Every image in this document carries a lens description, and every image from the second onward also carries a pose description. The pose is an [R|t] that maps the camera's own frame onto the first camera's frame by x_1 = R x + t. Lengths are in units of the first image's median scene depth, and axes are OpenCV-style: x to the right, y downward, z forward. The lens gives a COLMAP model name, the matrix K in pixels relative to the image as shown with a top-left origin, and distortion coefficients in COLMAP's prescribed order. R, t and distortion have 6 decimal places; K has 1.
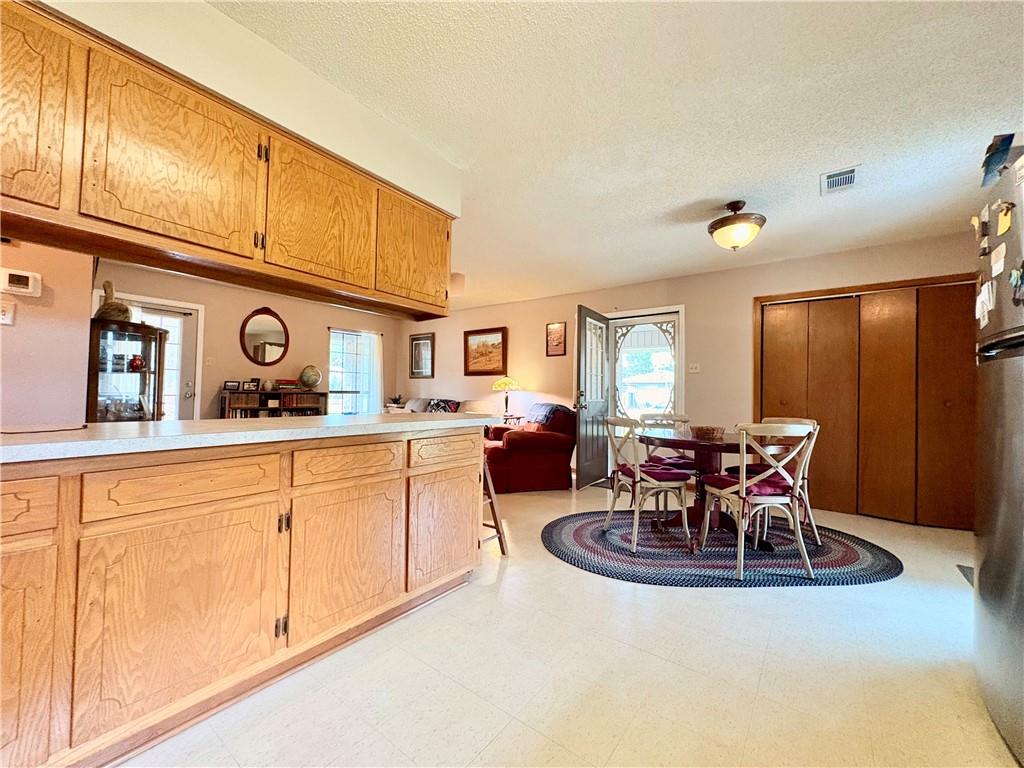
lens RADIAL K [[416.9, 0, 512.0], [0, 416.9, 384.0], [0, 0, 1]] dist [0.000316, 0.000083]
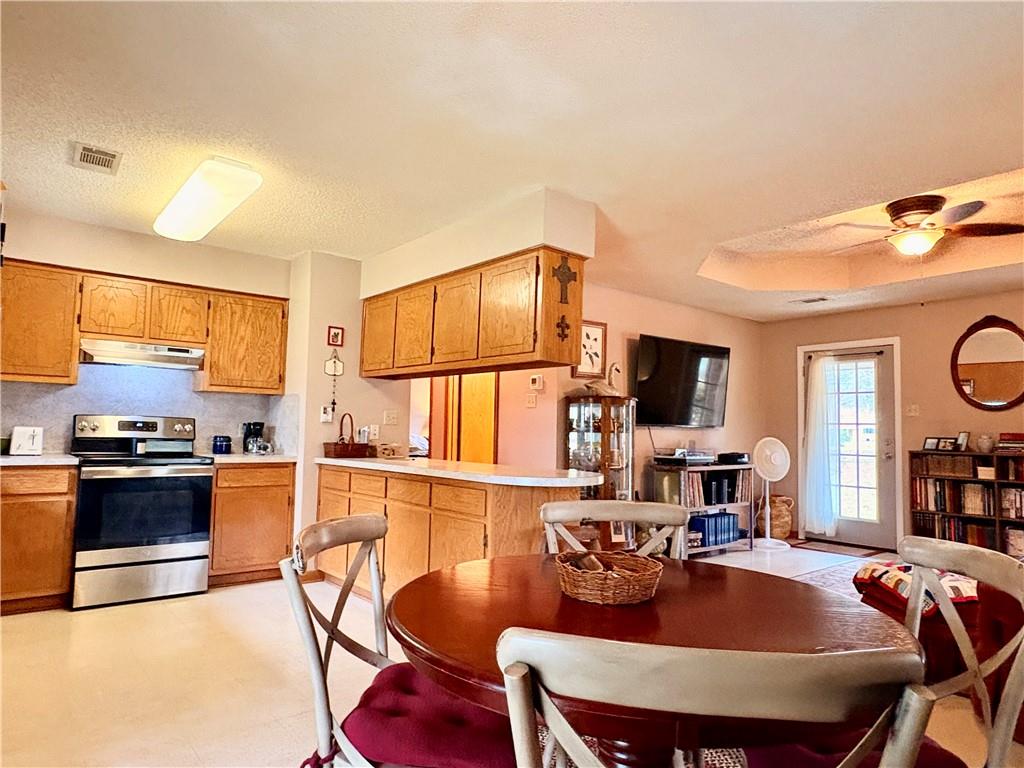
lens RADIAL K [[653.7, 0, 512.0], [0, 653.7, 384.0], [0, 0, 1]] dist [0.003114, 0.001948]
pose [[-0.240279, -0.095144, -0.966030, 0.561558], [0.001156, 0.995156, -0.098300, 0.011462], [0.970703, -0.024736, -0.239005, 0.601512]]
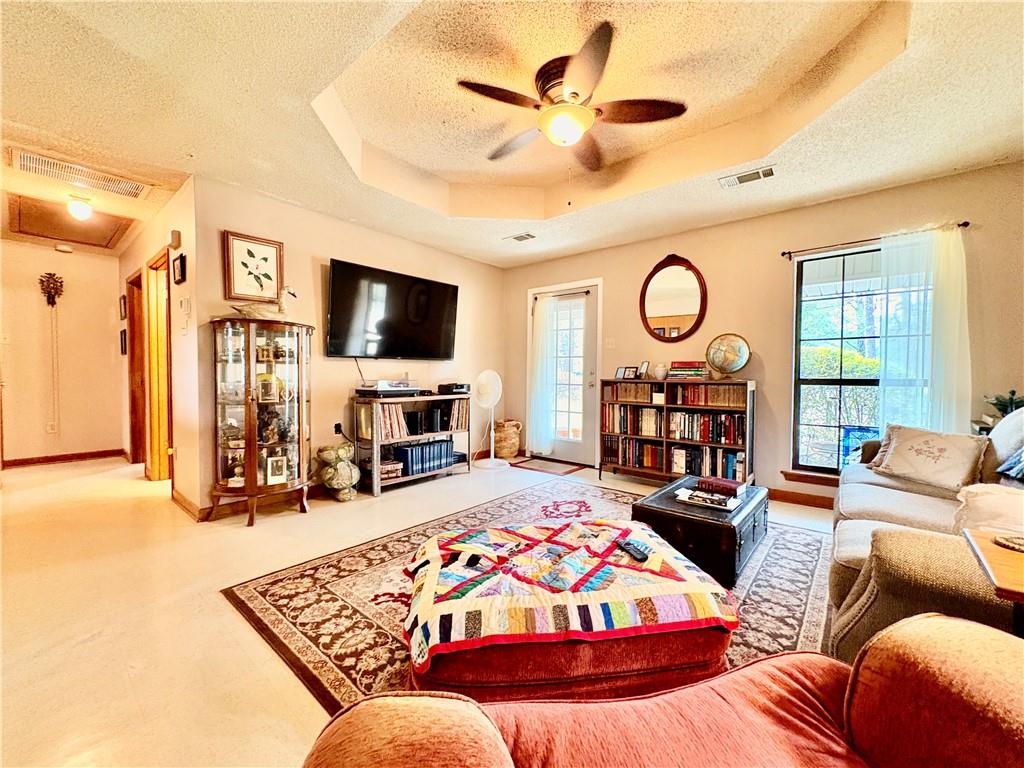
lens RADIAL K [[416.9, 0, 512.0], [0, 416.9, 384.0], [0, 0, 1]] dist [0.000316, 0.000083]
pose [[-0.057390, 0.002272, -0.998349, 0.104240], [0.015169, 0.999884, 0.001404, 0.020465], [0.998237, -0.015064, -0.057418, 0.863517]]
